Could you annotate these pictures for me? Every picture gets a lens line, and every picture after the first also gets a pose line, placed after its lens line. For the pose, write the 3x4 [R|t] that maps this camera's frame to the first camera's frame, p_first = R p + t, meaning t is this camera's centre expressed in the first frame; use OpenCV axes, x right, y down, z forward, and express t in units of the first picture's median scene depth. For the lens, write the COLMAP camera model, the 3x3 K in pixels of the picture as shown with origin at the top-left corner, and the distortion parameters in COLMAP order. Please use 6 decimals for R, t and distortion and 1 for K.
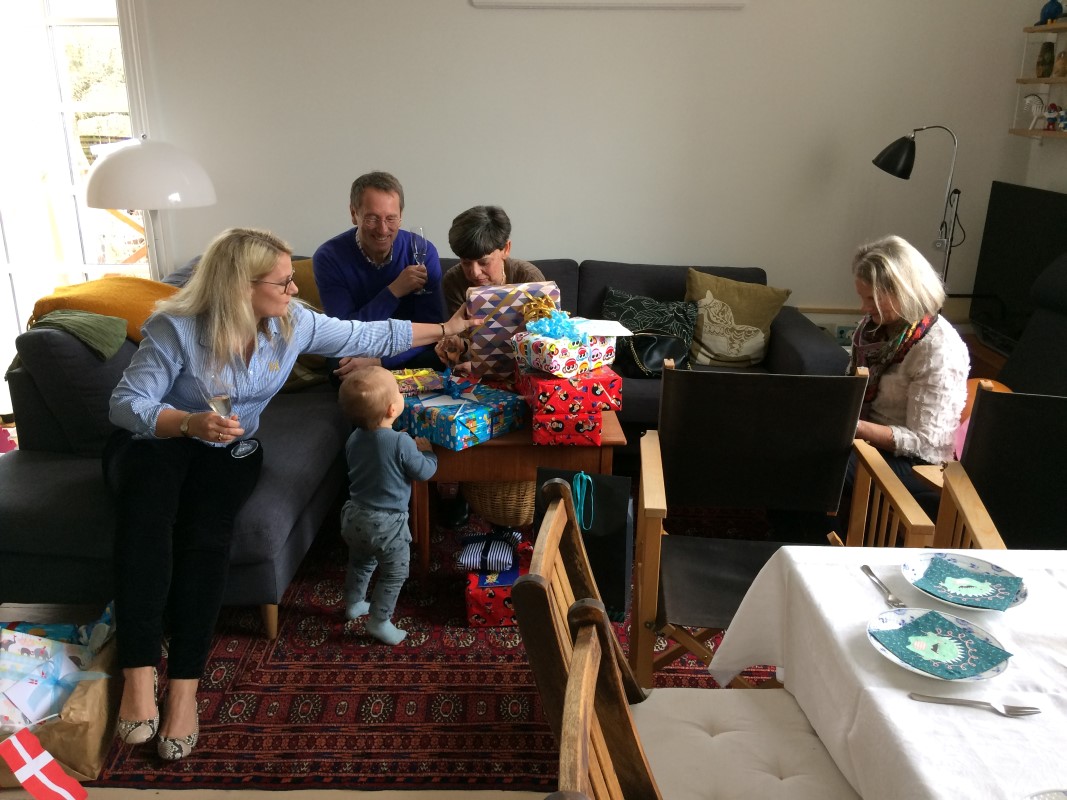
lens RADIAL K [[890.6, 0, 529.2], [0, 890.6, 403.9], [0, 0, 1]] dist [0.104431, -0.149462]
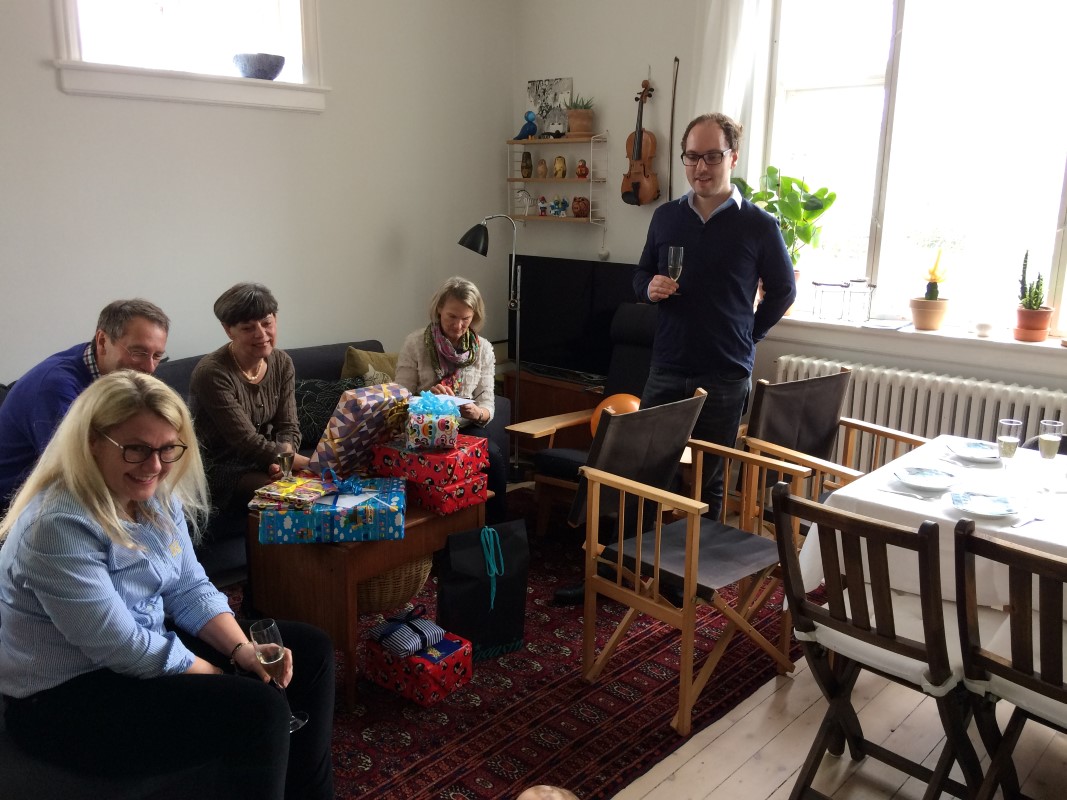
lens RADIAL K [[890.6, 0, 524.2], [0, 890.6, 399.5], [0, 0, 1]] dist [0.104431, -0.149462]
pose [[0.674122, -0.173360, 0.717987, -0.676143], [0.228191, 0.973395, 0.020779, -0.090317], [-0.702487, 0.149831, 0.695746, 0.156594]]
